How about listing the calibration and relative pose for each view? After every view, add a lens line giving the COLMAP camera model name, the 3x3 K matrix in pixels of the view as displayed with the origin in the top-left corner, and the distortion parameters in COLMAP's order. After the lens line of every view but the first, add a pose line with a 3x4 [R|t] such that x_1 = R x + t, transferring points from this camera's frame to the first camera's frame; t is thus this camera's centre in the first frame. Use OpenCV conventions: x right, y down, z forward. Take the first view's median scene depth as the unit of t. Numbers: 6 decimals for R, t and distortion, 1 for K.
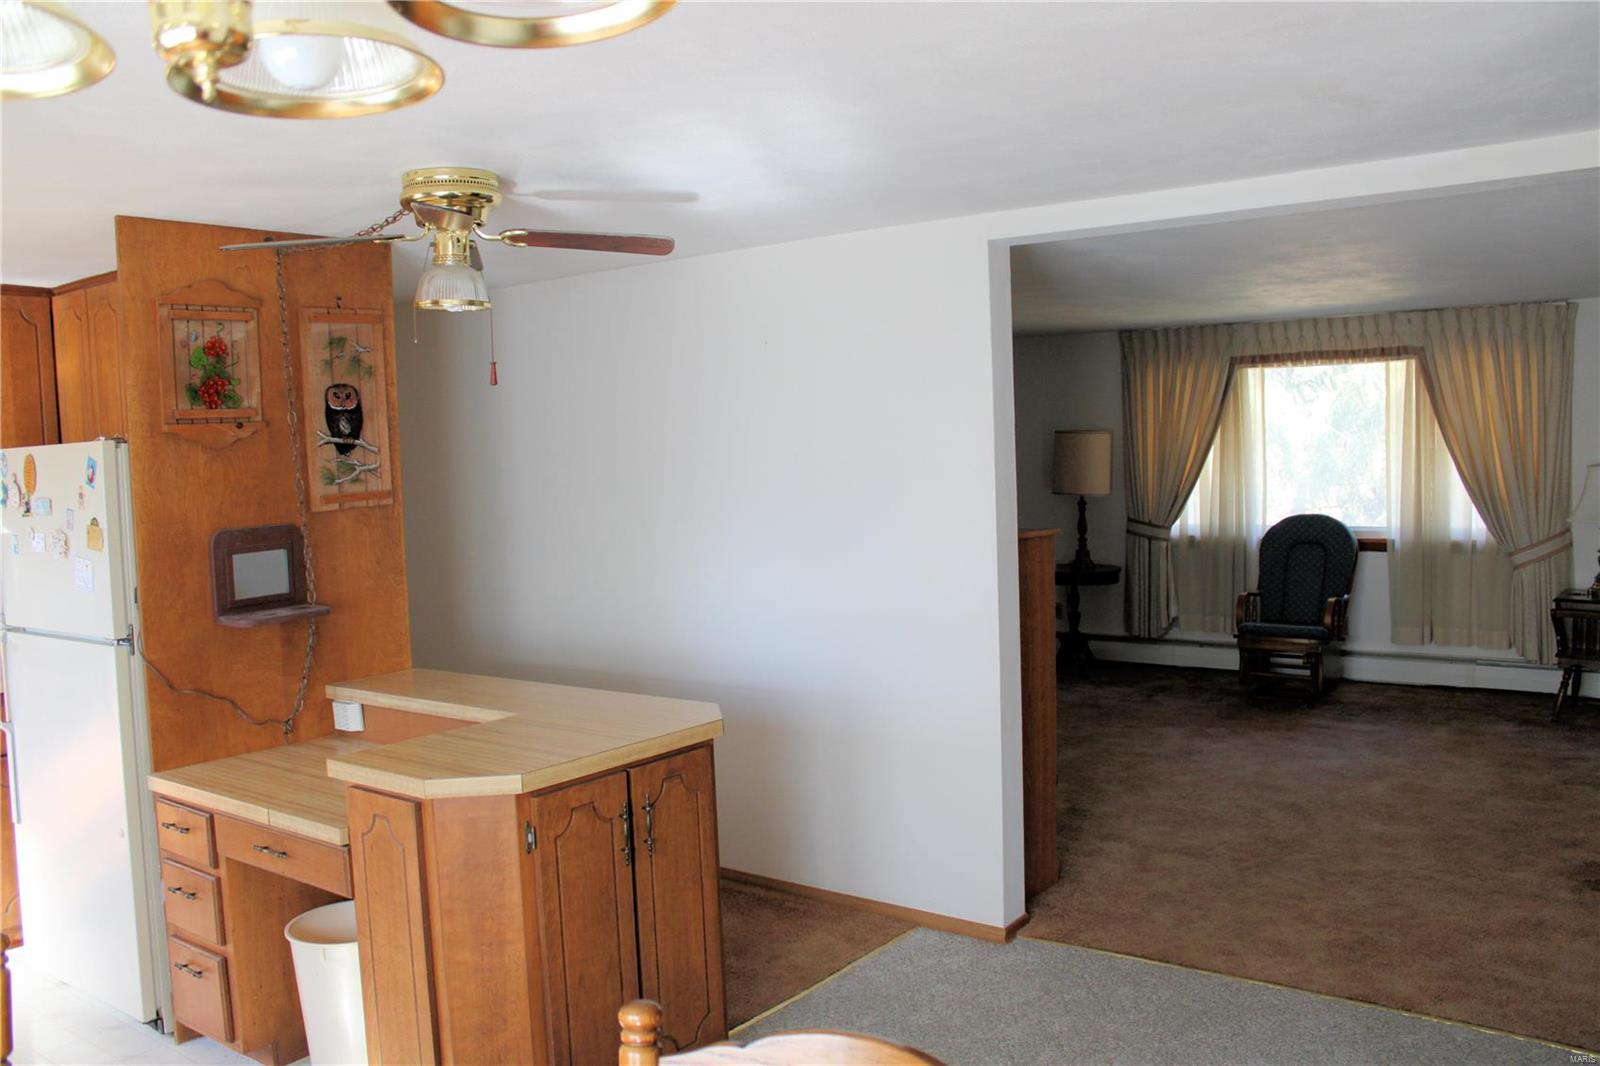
lens RADIAL K [[1330.7, 0, 811.4], [0, 1330.7, 534.4], [0, 0, 1]] dist [-0.153846, 0.130404]
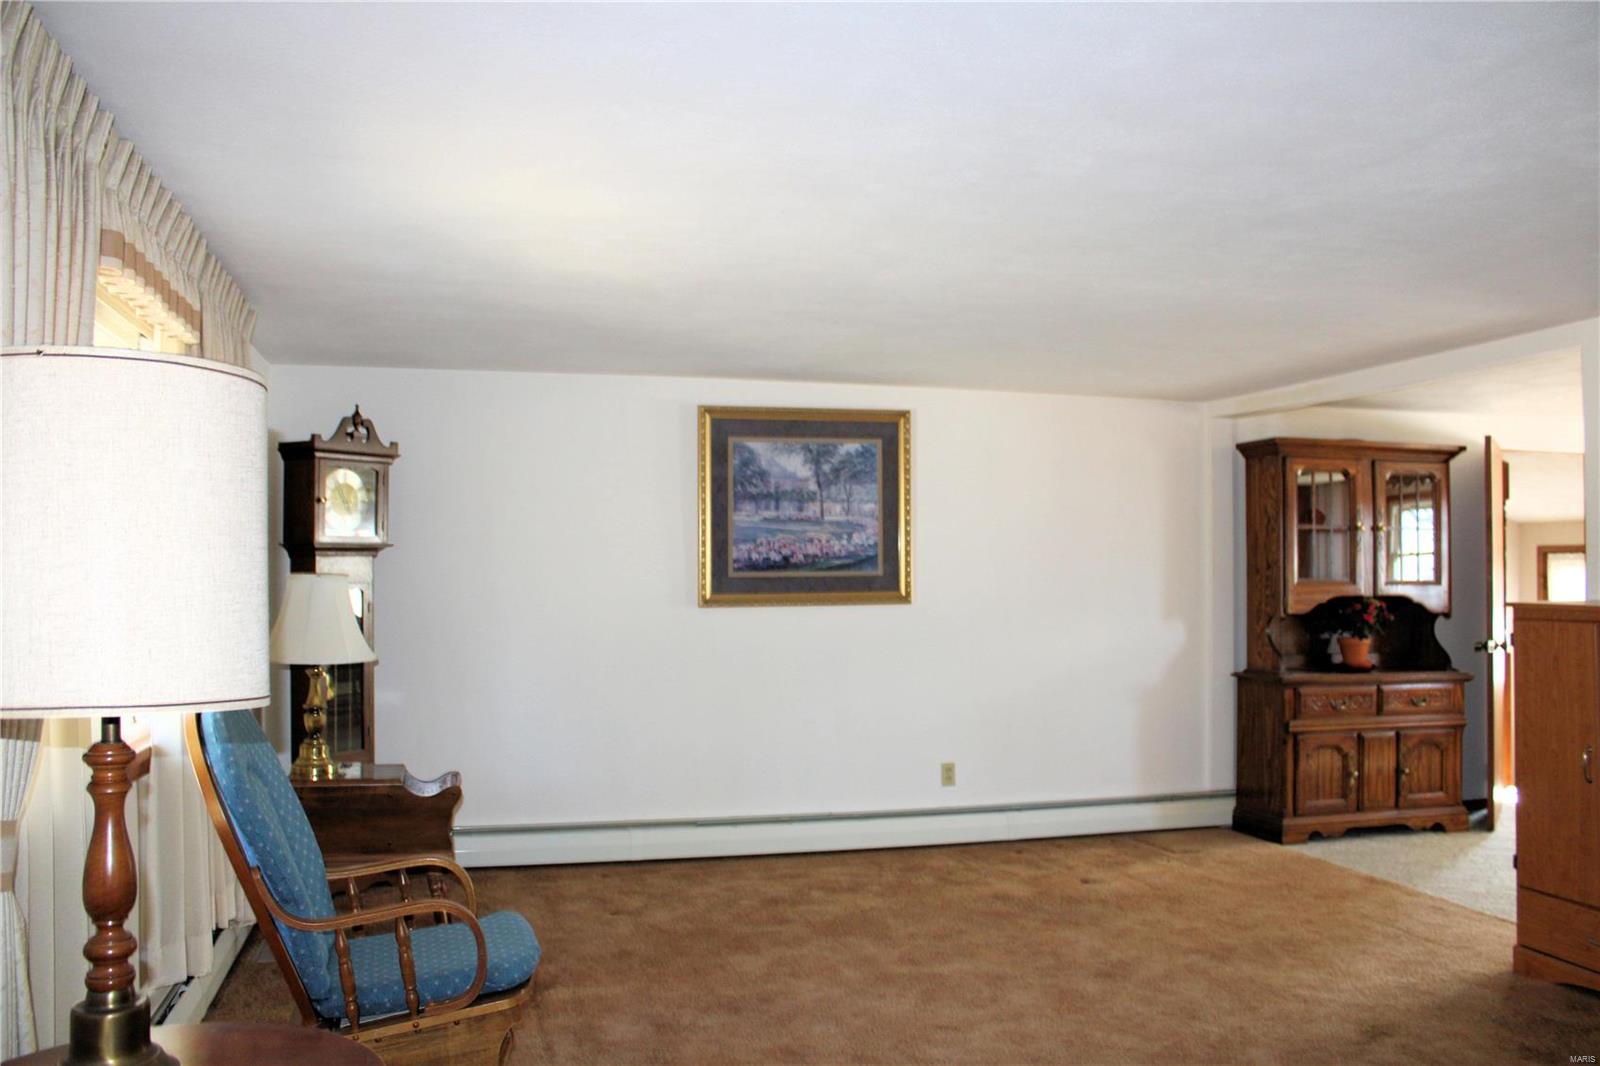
lens RADIAL K [[1330.7, 0, 813.8], [0, 1330.7, 523.3], [0, 0, 1]] dist [-0.153846, 0.130404]
pose [[-0.795267, 0.053827, 0.603866, 0.019501], [0.069396, 0.997586, 0.002469, -0.119012], [-0.602275, 0.043869, -0.797082, 2.487063]]
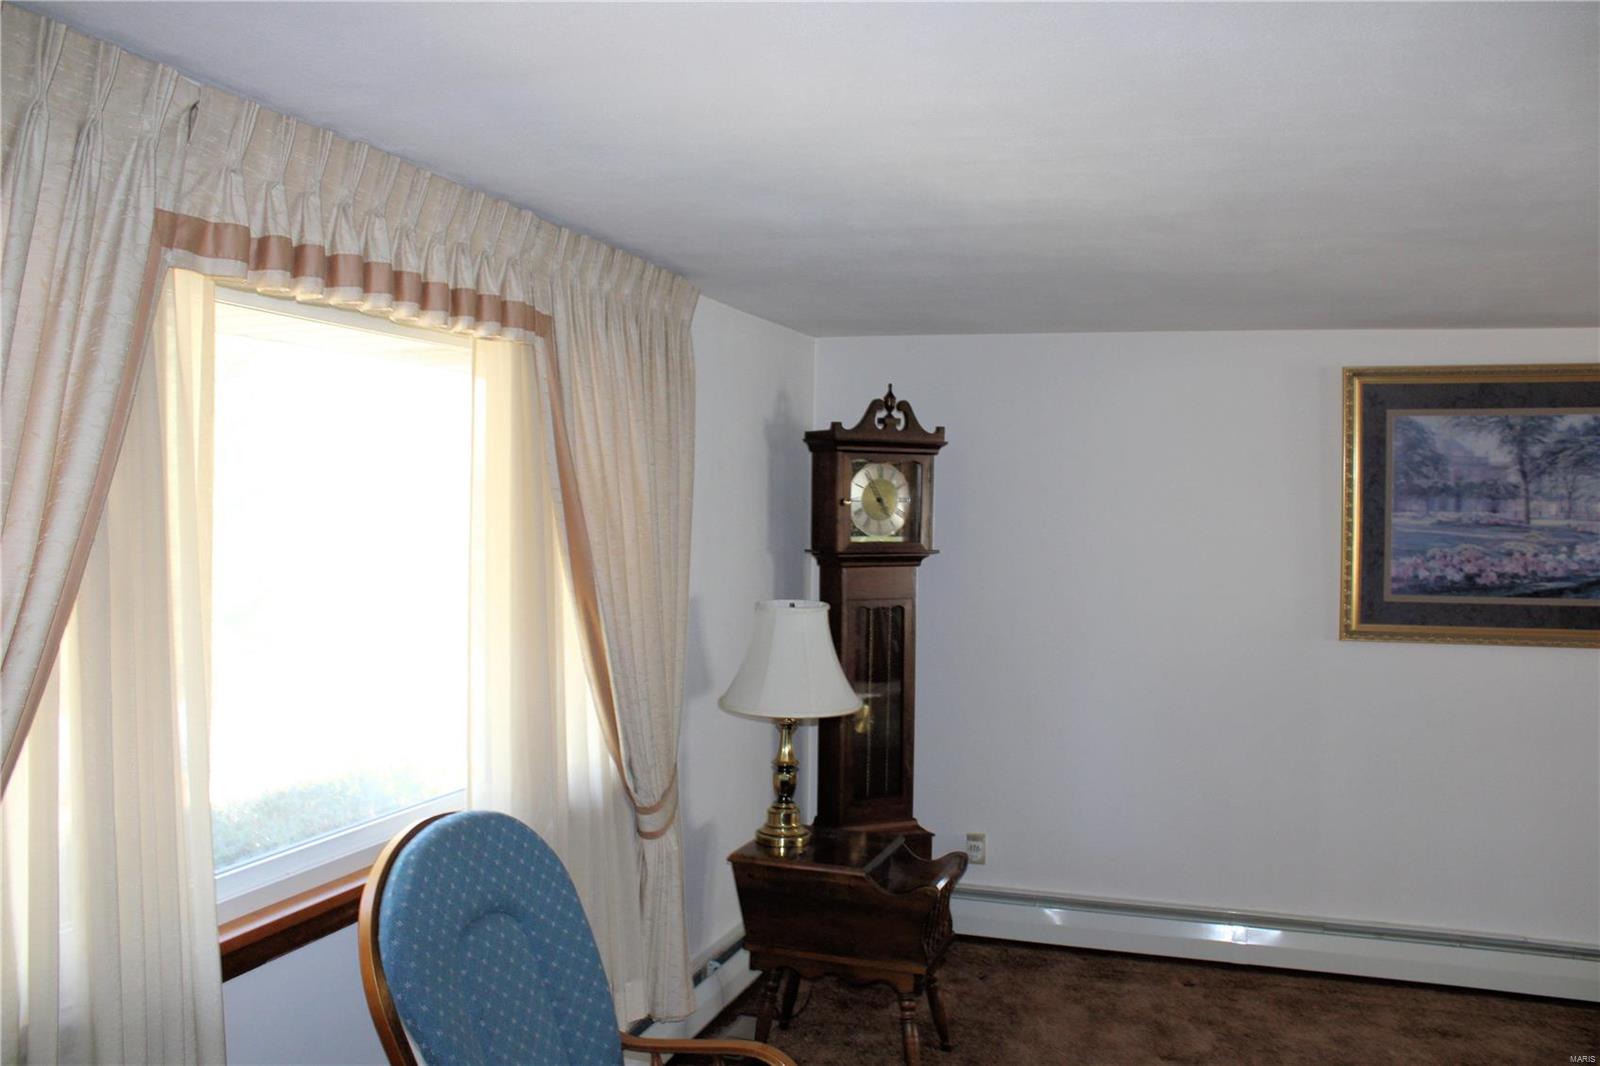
lens RADIAL K [[1330.7, 0, 807.0], [0, 1330.7, 547.1], [0, 0, 1]] dist [-0.153846, 0.130404]
pose [[-0.335461, 0.002082, 0.942052, 0.161150], [0.062578, 0.997838, 0.020078, -0.159547], [-0.939974, 0.065687, -0.334866, 2.140649]]
